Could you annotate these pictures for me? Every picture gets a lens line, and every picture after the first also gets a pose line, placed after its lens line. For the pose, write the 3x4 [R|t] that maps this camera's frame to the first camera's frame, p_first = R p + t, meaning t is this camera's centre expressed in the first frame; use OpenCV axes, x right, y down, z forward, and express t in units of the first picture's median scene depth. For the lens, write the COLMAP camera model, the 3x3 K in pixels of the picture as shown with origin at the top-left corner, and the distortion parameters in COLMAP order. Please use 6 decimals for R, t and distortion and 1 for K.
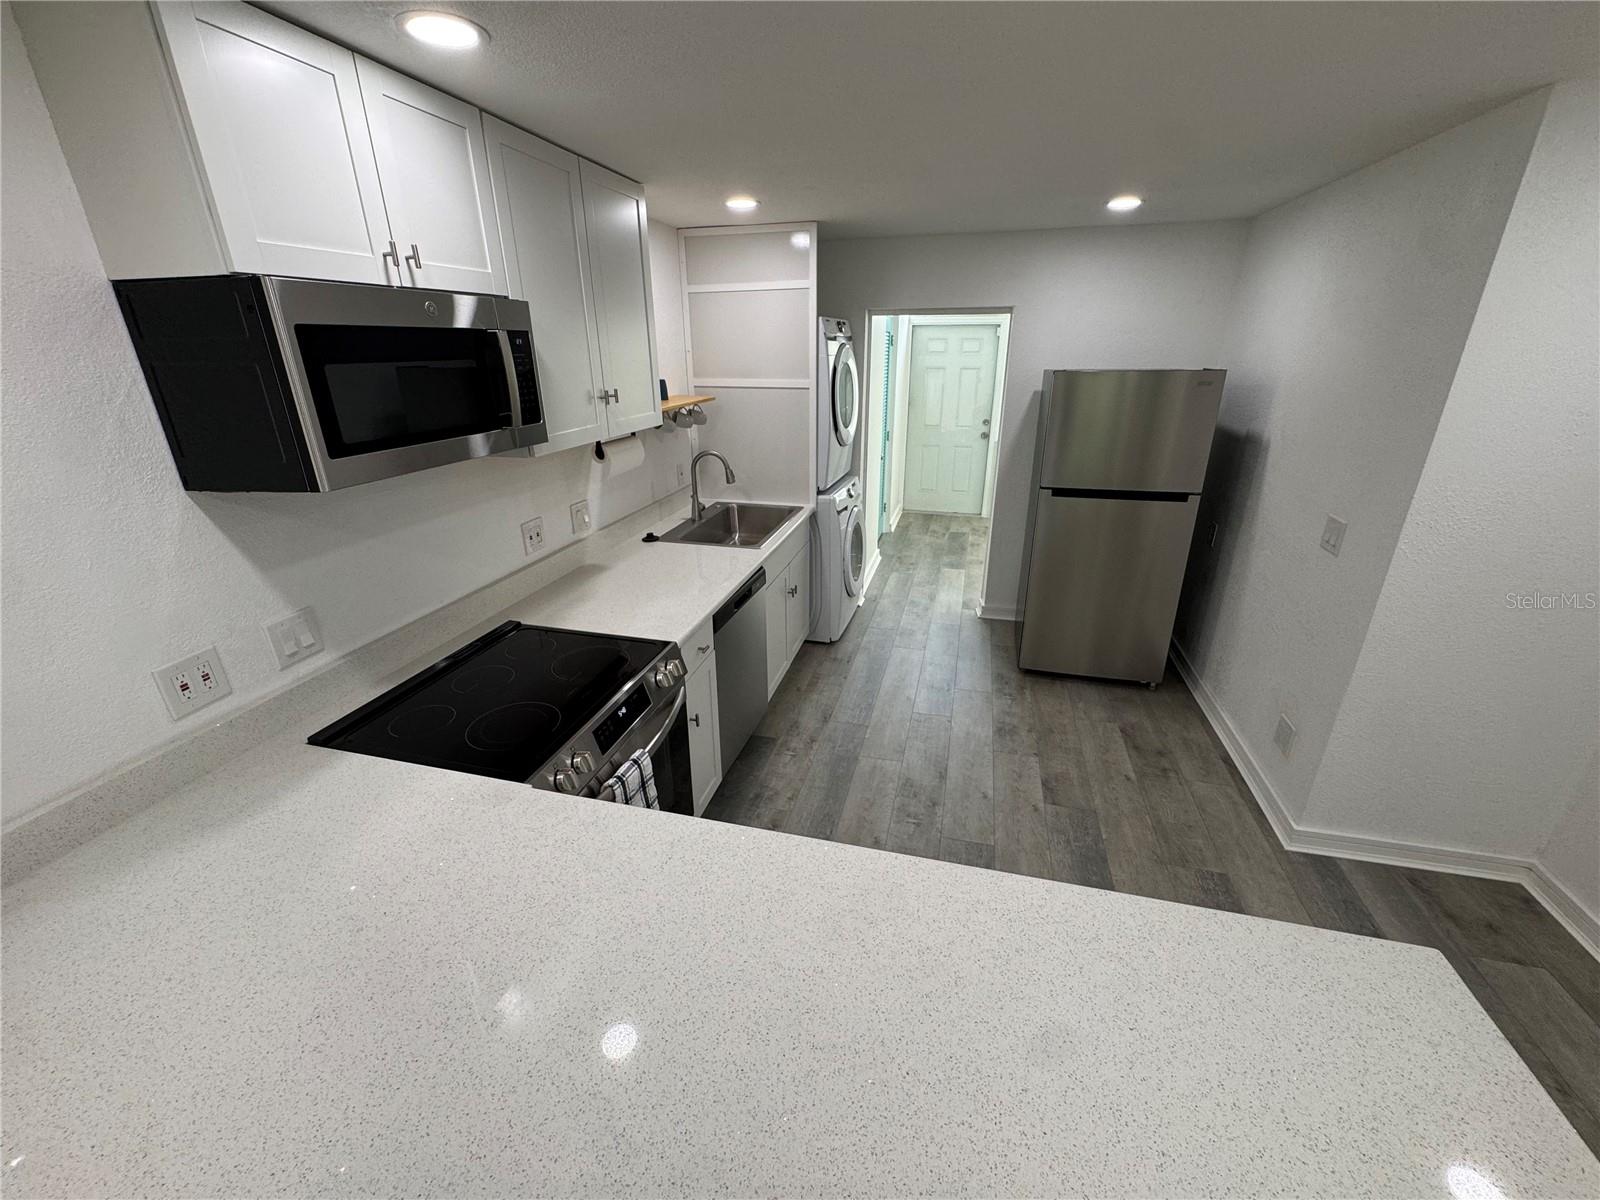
lens RADIAL K [[641.4, 0, 799.5], [0, 641.4, 599.1], [0, 0, 1]] dist [-0.005029, 0.000552]
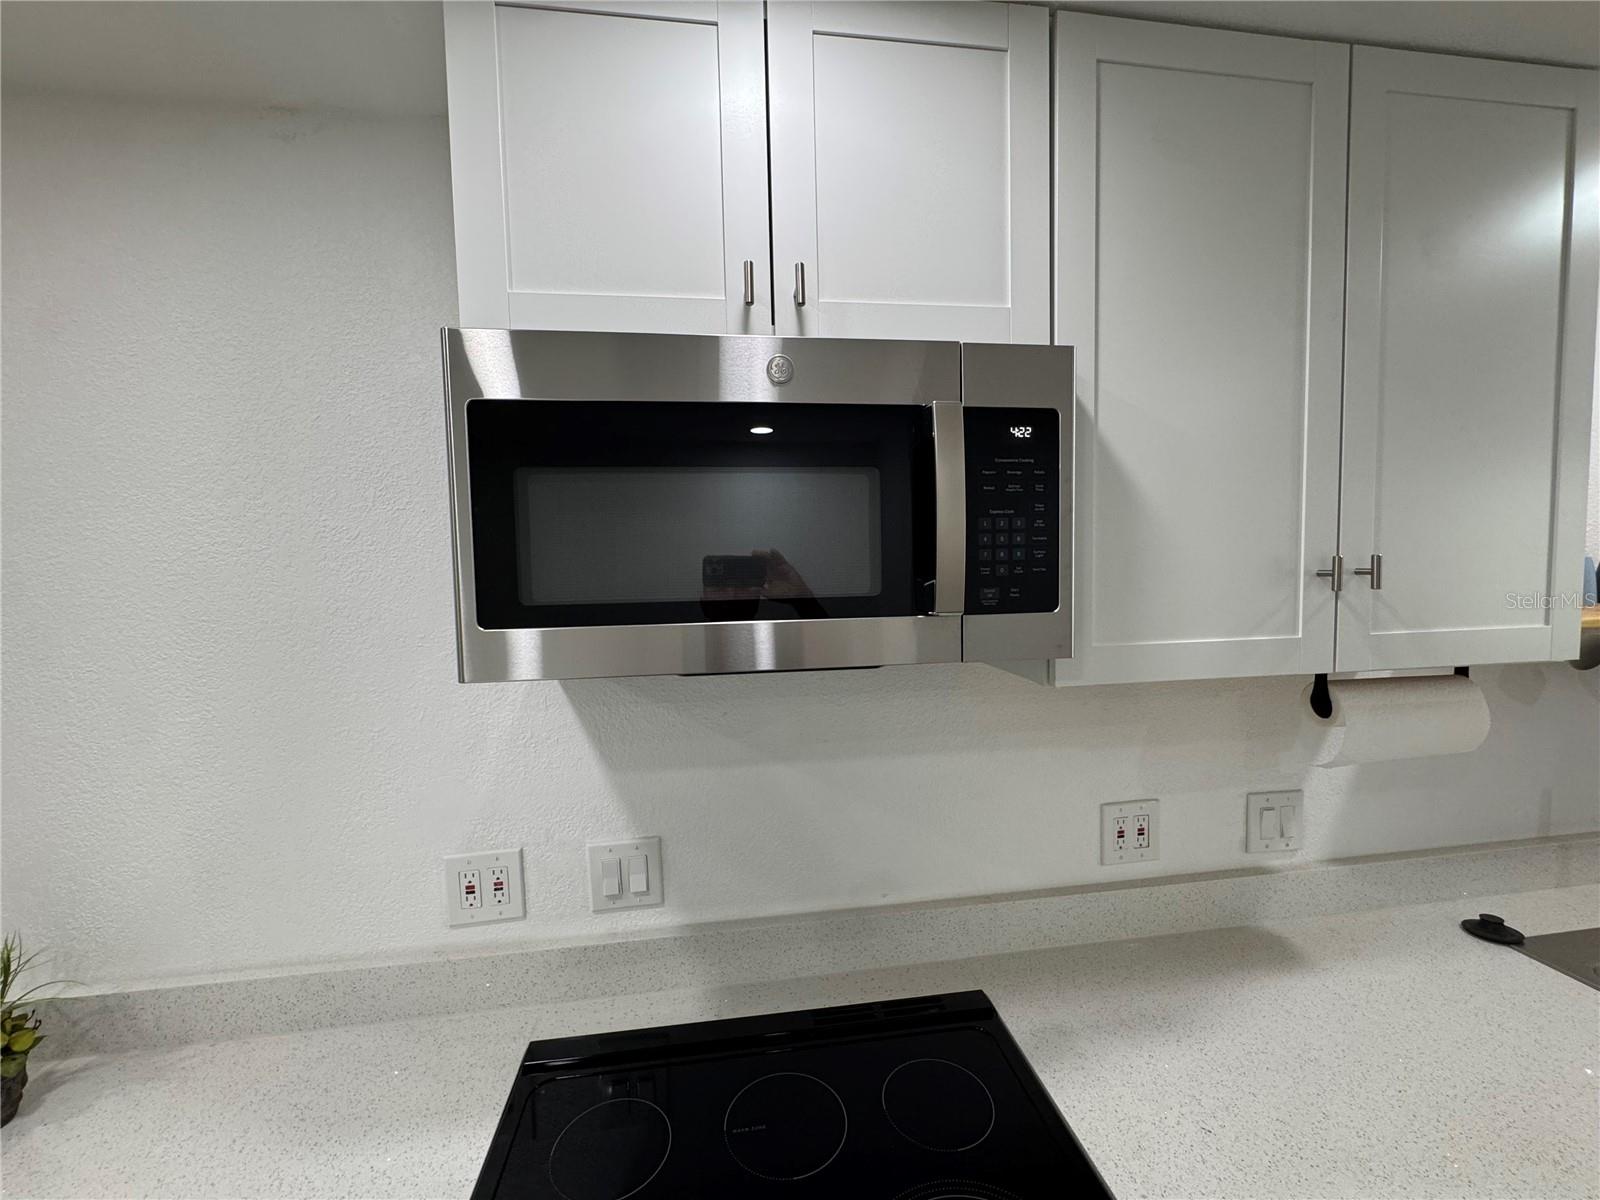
lens RADIAL K [[645.5, 0, 800.4], [0, 645.5, 597.9], [0, 0, 1]] dist [-0.003373, -0.000172]
pose [[0.389685, 0.054068, -0.919360, -0.051983], [-0.323813, 0.942577, -0.081820, -0.131799], [0.862143, 0.329584, 0.384816, 0.464787]]
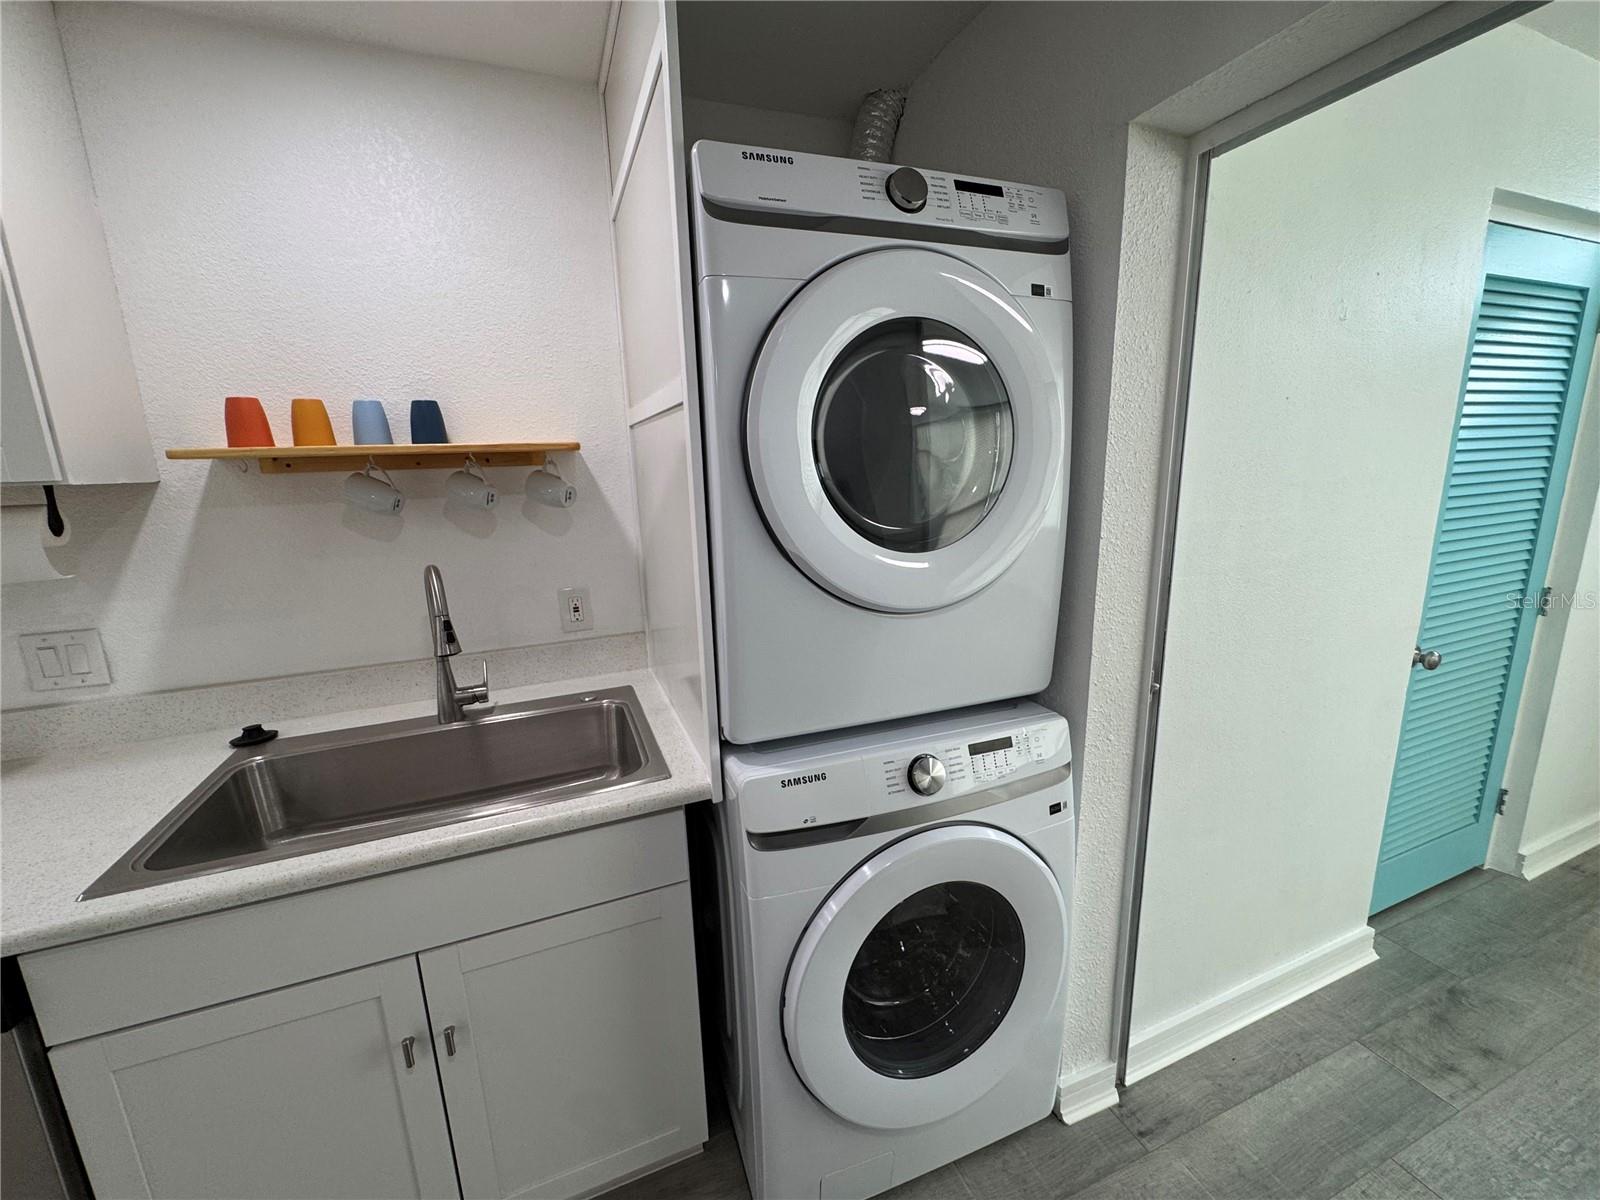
lens RADIAL K [[641.4, 0, 799.5], [0, 641.4, 599.1], [0, 0, 1]] dist [-0.005029, 0.000552]
pose [[0.595218, 0.154574, -0.788558, 0.372447], [-0.273729, 0.961636, -0.018115, -0.318797], [0.755505, 0.226633, 0.614694, 1.115597]]
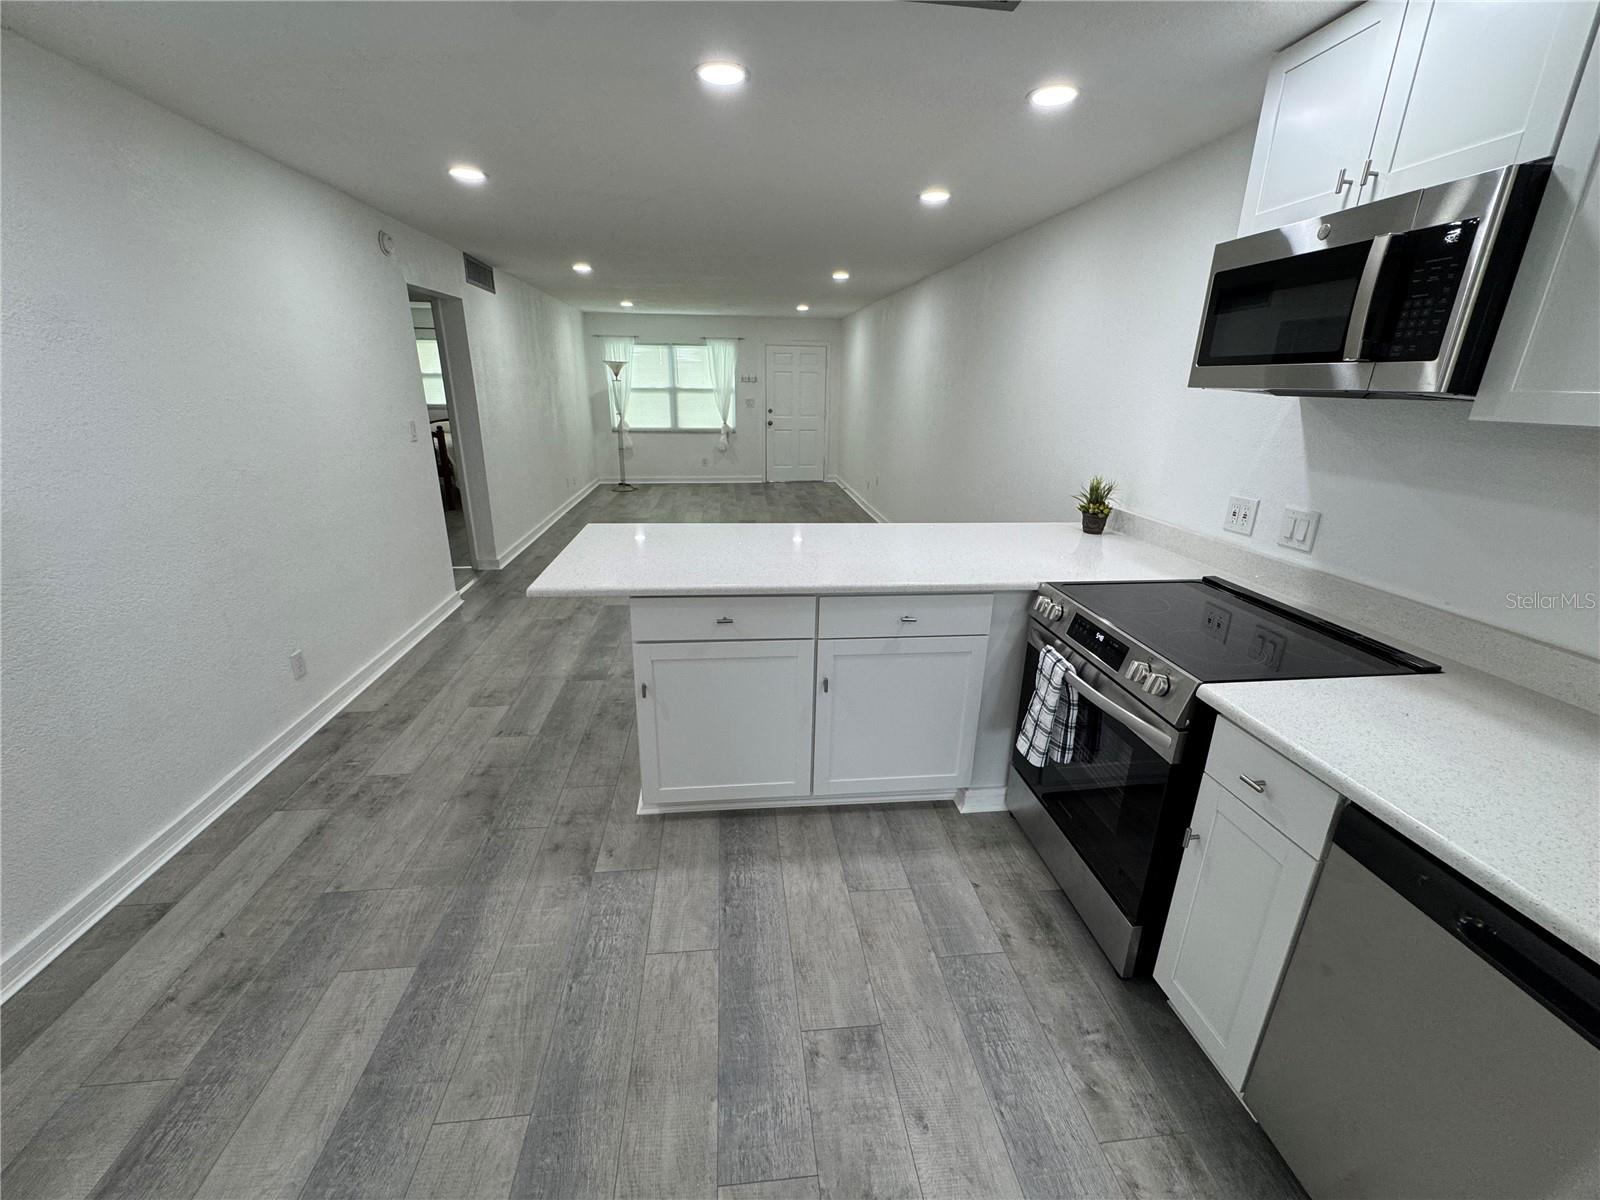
lens RADIAL K [[641.4, 0, 799.5], [0, 641.4, 599.1], [0, 0, 1]] dist [-0.005029, 0.000552]
pose [[-0.929844, 0.112783, -0.350242, 0.324322], [-0.142869, 0.766520, 0.626127, -0.276124], [0.339084, 0.632240, -0.696631, 0.946569]]
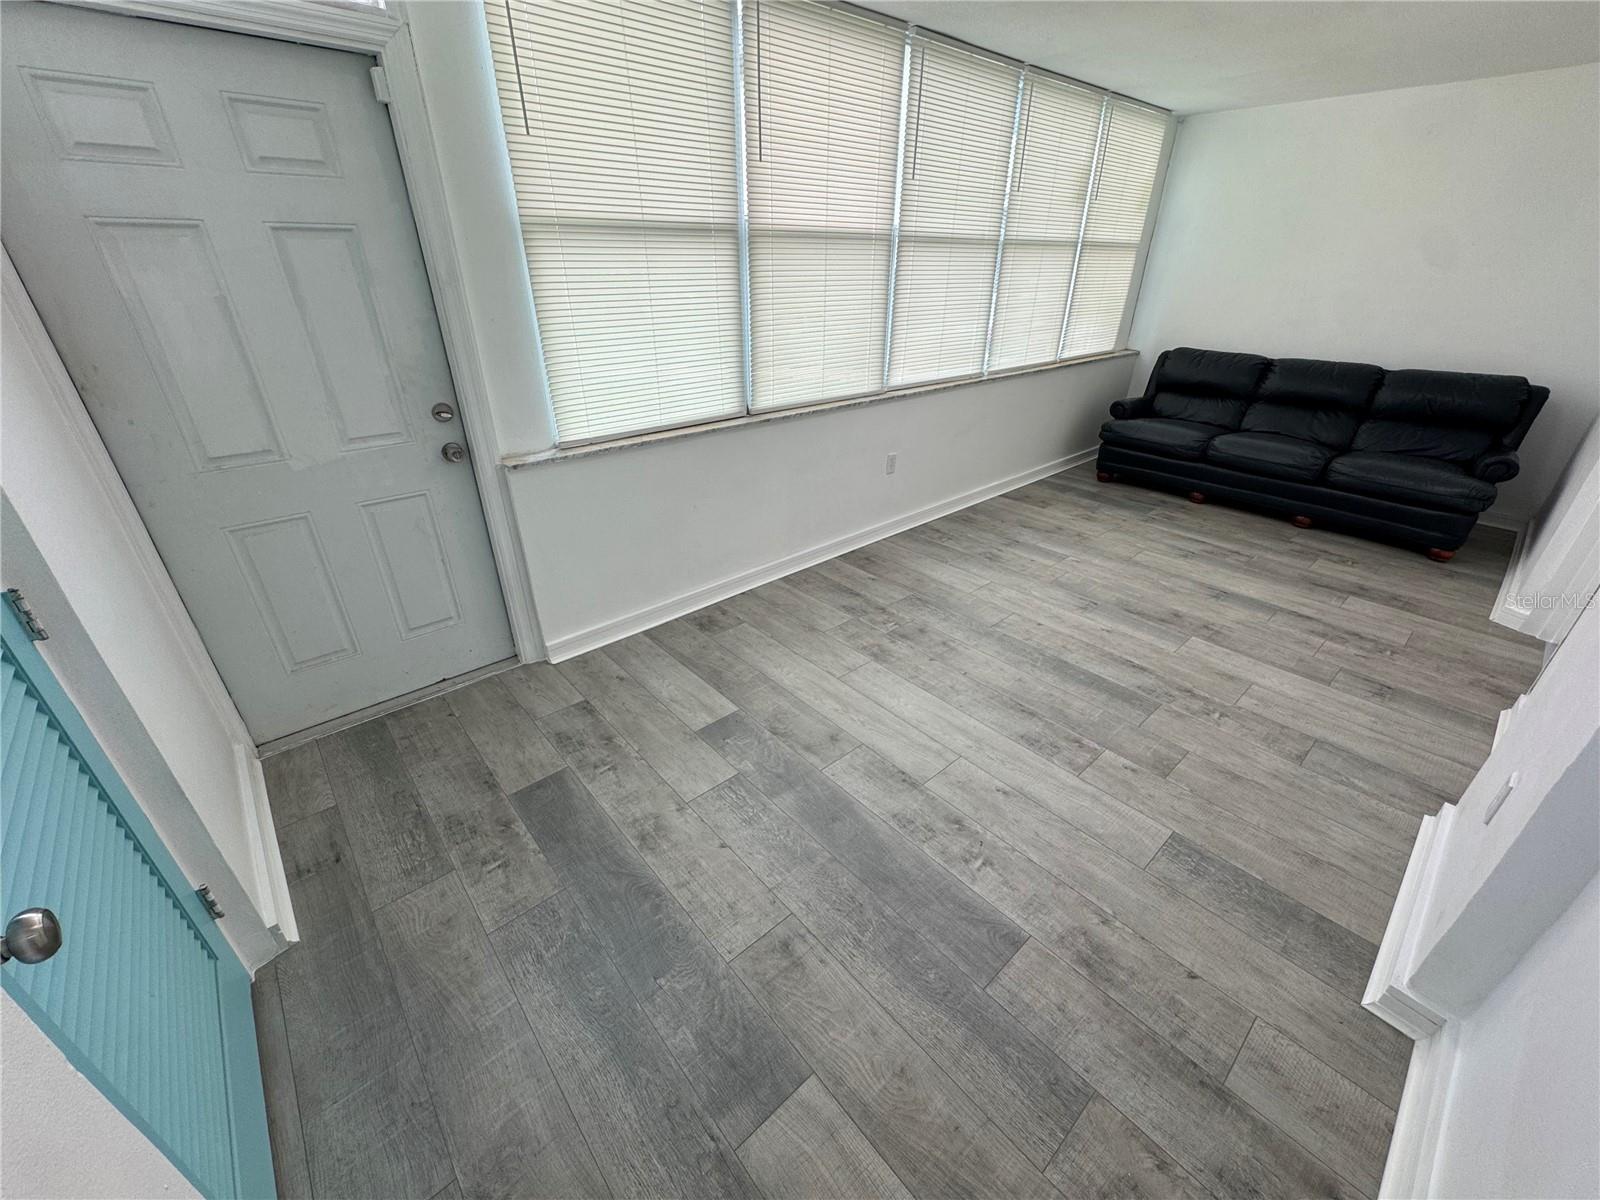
lens RADIAL K [[641.4, 0, 799.5], [0, 641.4, 599.1], [0, 0, 1]] dist [-0.005029, 0.000552]
pose [[0.552067, -0.381128, 0.741596, 0.283134], [0.300233, 0.920622, 0.249632, -0.528199], [-0.777870, 0.084838, 0.622672, 1.632679]]
